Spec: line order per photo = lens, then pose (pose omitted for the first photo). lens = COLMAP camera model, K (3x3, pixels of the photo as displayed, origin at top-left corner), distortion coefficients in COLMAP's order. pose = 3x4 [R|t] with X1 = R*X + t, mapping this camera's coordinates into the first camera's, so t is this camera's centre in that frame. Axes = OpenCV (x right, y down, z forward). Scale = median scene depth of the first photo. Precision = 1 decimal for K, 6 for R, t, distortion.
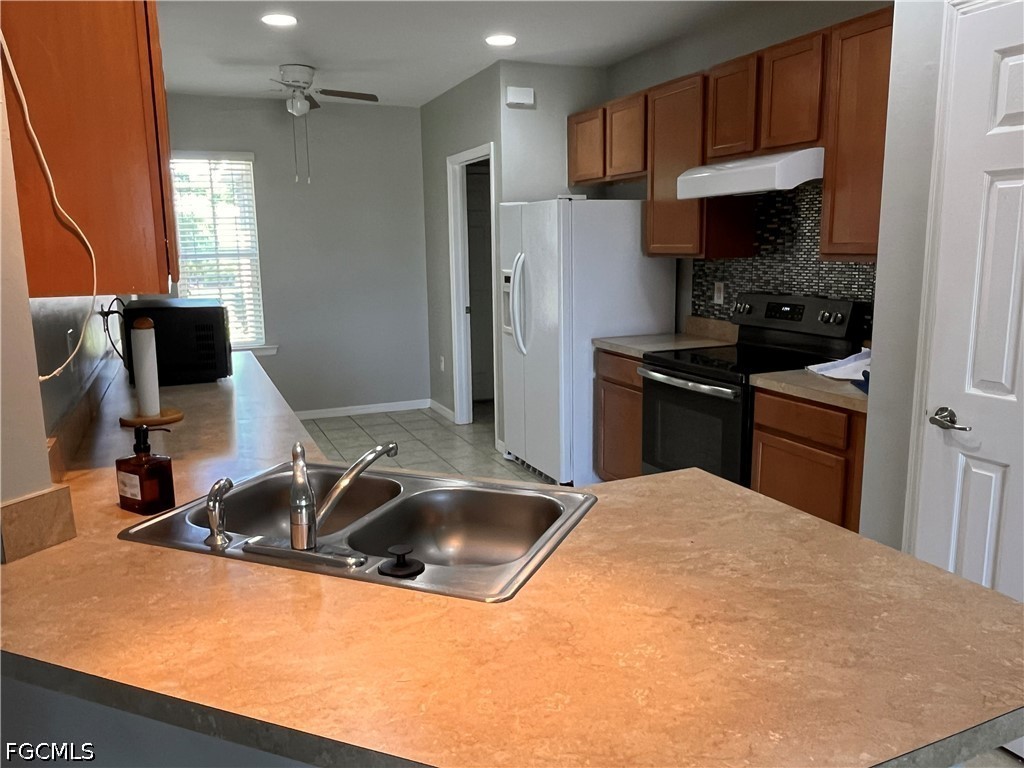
lens RADIAL K [[765.0, 0, 515.1], [0, 765.0, 382.2], [0, 0, 1]] dist [-0.001342, -0.011883]
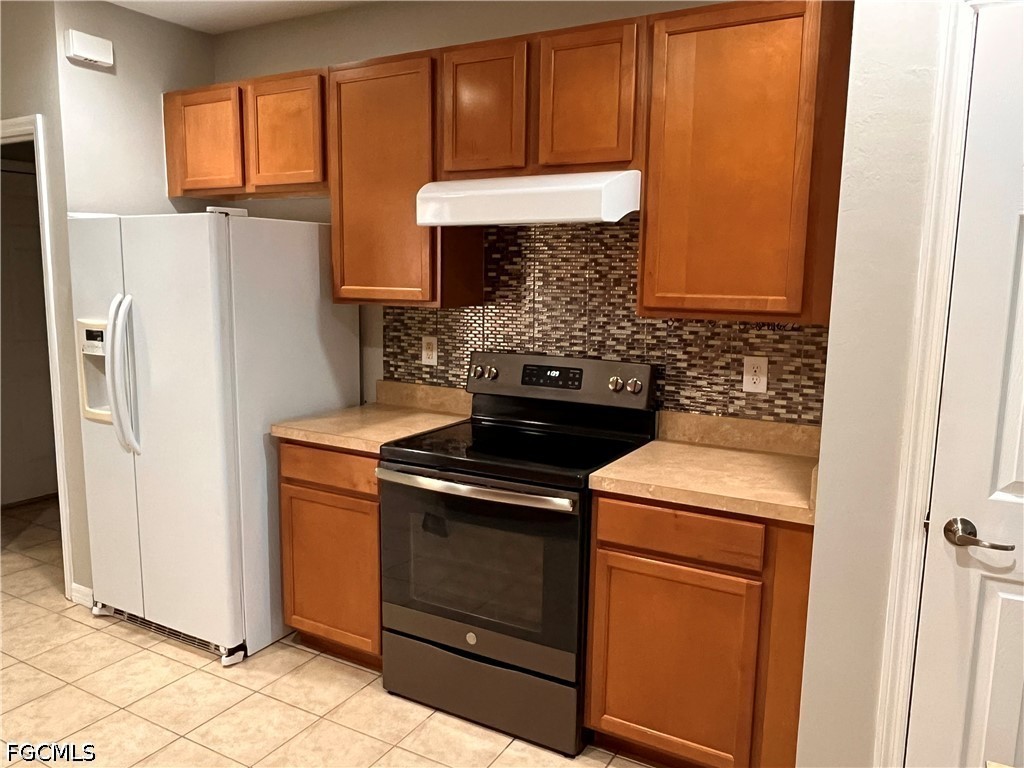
lens RADIAL K [[765.0, 0, 511.3], [0, 765.0, 387.4], [0, 0, 1]] dist [-0.001342, -0.011883]
pose [[0.798391, -0.057068, 0.599429, -0.130198], [0.079276, 0.996795, -0.010691, -0.065955], [-0.596898, 0.056055, 0.800356, 0.343858]]
